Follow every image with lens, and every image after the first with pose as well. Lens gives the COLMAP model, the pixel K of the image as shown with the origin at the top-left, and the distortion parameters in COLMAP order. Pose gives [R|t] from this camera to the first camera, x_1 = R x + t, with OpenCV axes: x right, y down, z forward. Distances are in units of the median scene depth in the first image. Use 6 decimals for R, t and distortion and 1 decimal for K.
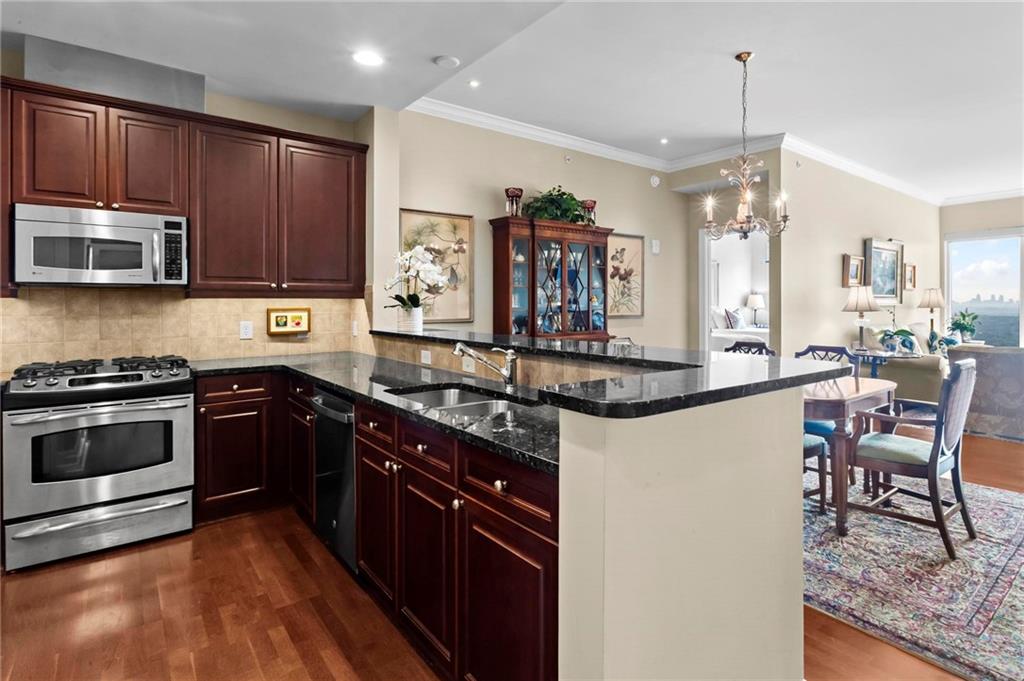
lens RADIAL K [[525.2, 0, 533.1], [0, 525.2, 301.6], [0, 0, 1]] dist [0.000016, 0.000718]
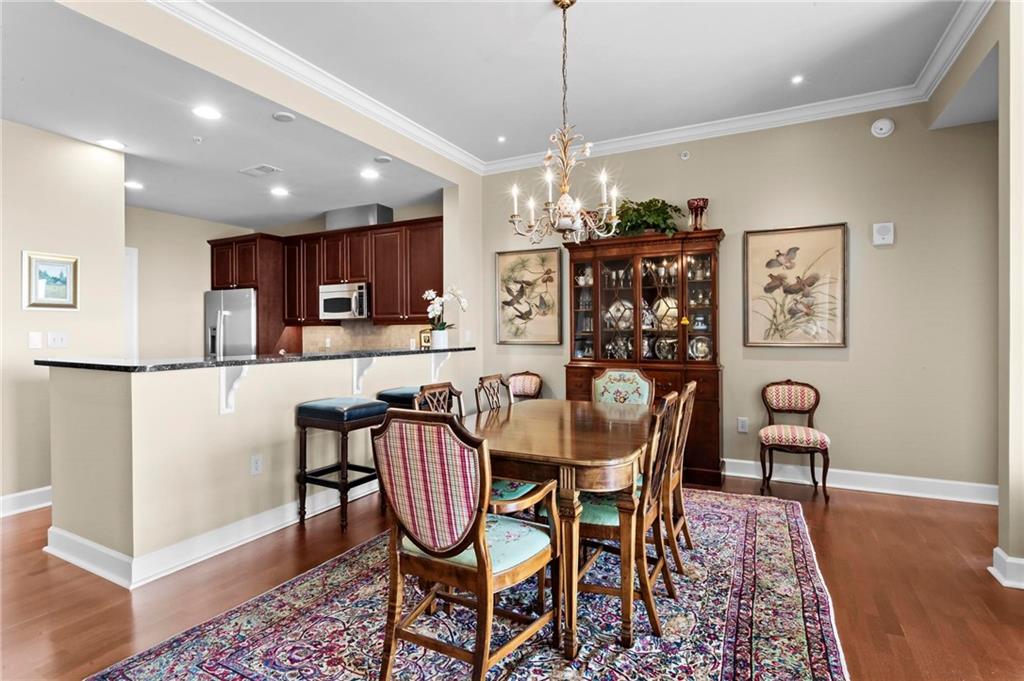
lens RADIAL K [[501.2, 0, 508.8], [0, 501.2, 340.4], [0, 0, 1]] dist [-0.016181, 0.000260]
pose [[0.410470, 0.015774, -0.911738, 1.206630], [0.004628, 0.999801, 0.019382, 0.014748], [0.911862, -0.012175, 0.410316, 0.733417]]
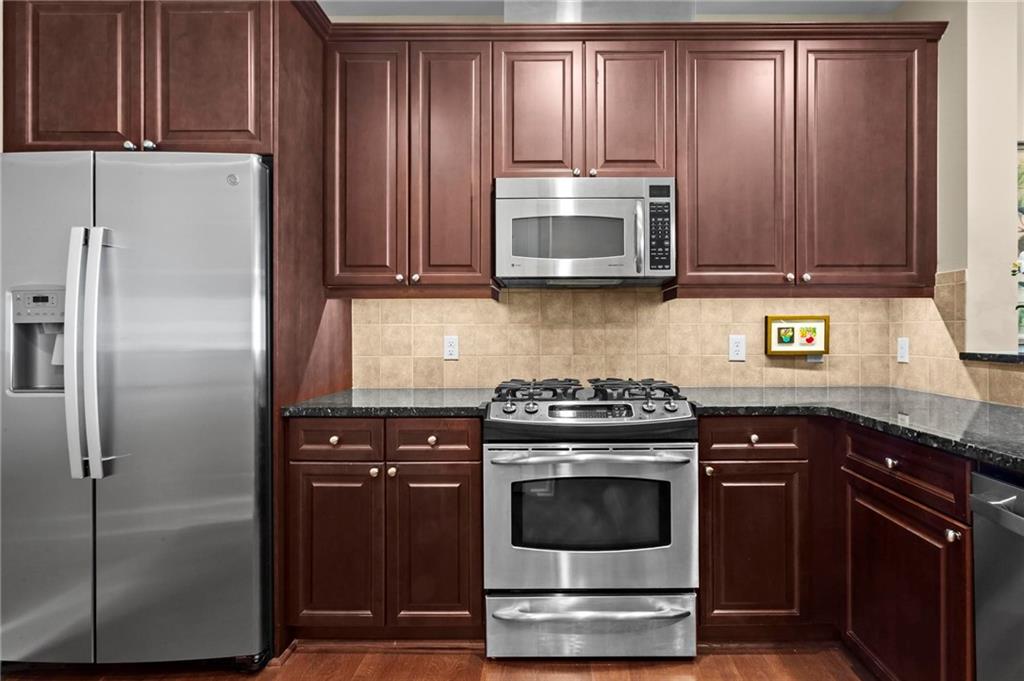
lens RADIAL K [[493.7, 0, 551.6], [0, 493.7, 334.0], [0, 0, 1]] dist [-0.002797, 0.001992]
pose [[0.778330, -0.000082, -0.627855, -0.386661], [0.001815, 0.999996, 0.002119, 0.040445], [0.627853, -0.002789, 0.778327, 0.404192]]
